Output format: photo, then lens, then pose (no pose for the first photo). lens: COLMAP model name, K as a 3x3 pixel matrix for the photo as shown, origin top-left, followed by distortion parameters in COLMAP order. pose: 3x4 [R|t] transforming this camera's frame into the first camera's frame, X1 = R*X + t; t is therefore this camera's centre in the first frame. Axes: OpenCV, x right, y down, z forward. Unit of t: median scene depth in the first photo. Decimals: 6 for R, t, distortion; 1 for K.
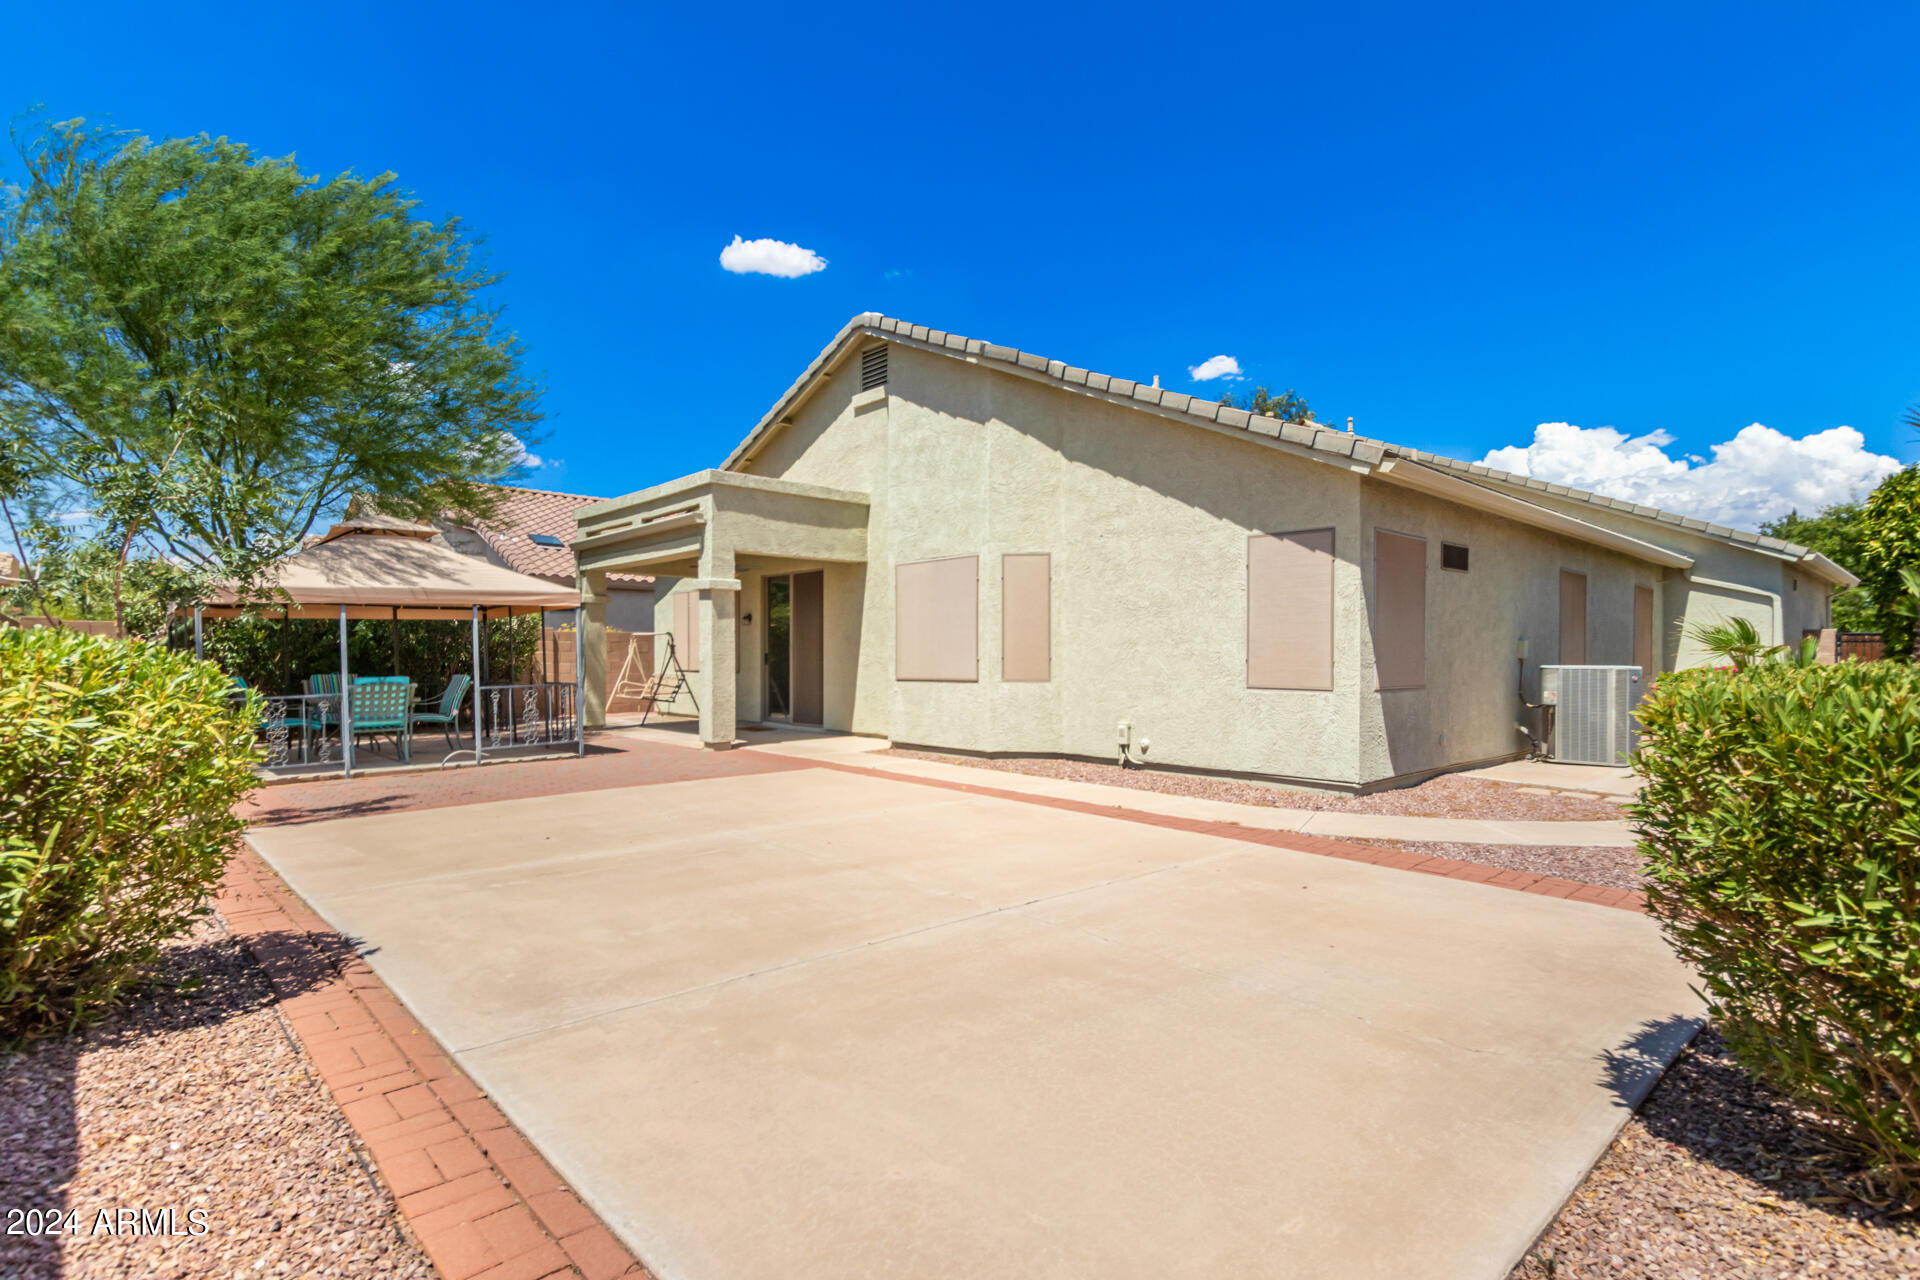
lens RADIAL K [[944.0, 0, 958.1], [0, 944.0, 659.0], [0, 0, 1]] dist [0.002074, -0.000095]
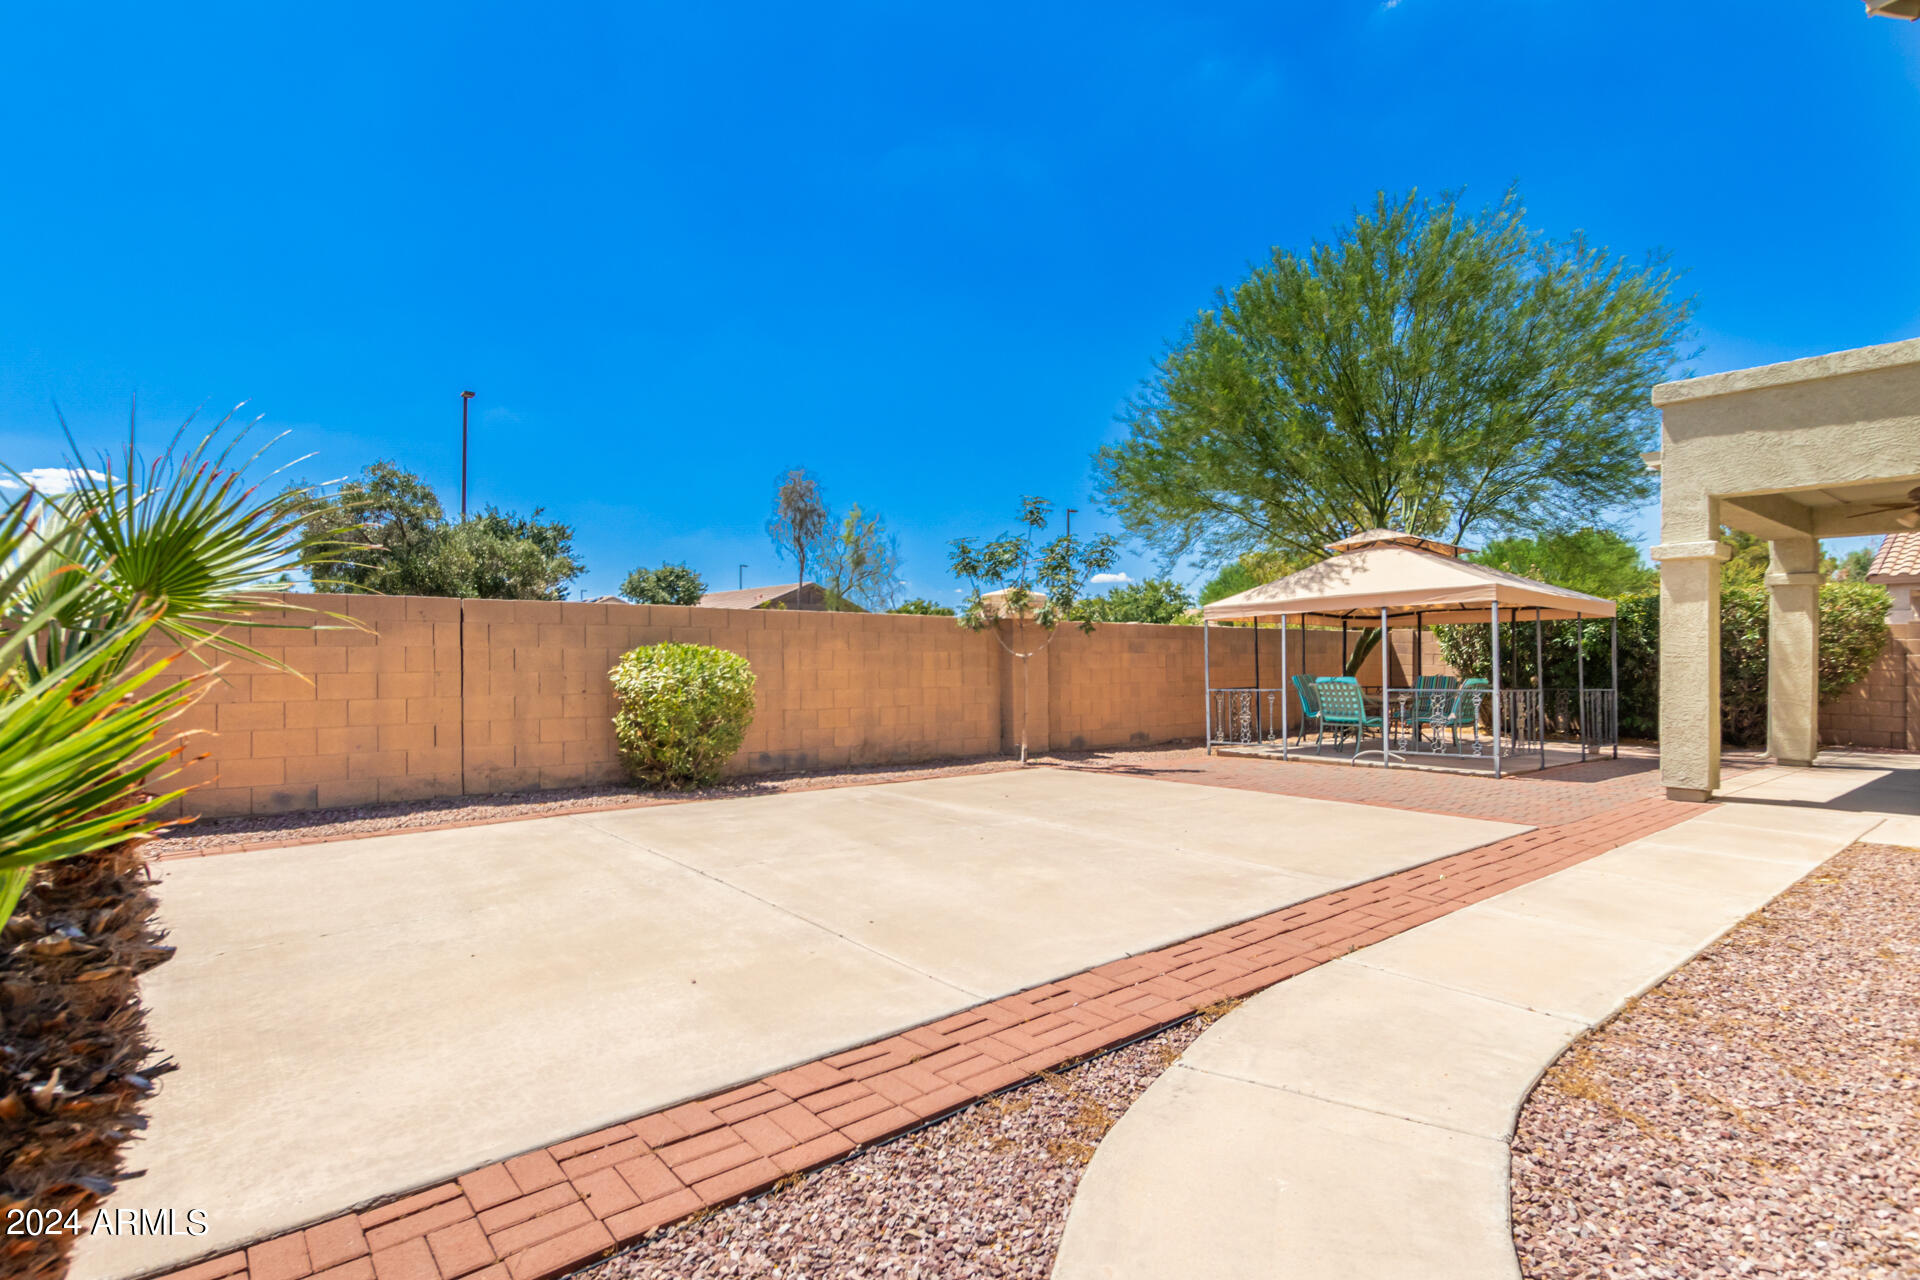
lens RADIAL K [[944.0, 0, 963.1], [0, 944.0, 646.0], [0, 0, 1]] dist [0.002074, -0.000095]
pose [[-0.059970, -0.015670, -0.998077, 1.101058], [-0.002861, 0.999875, -0.015526, 0.002203], [0.998196, 0.001924, -0.060007, 1.288108]]
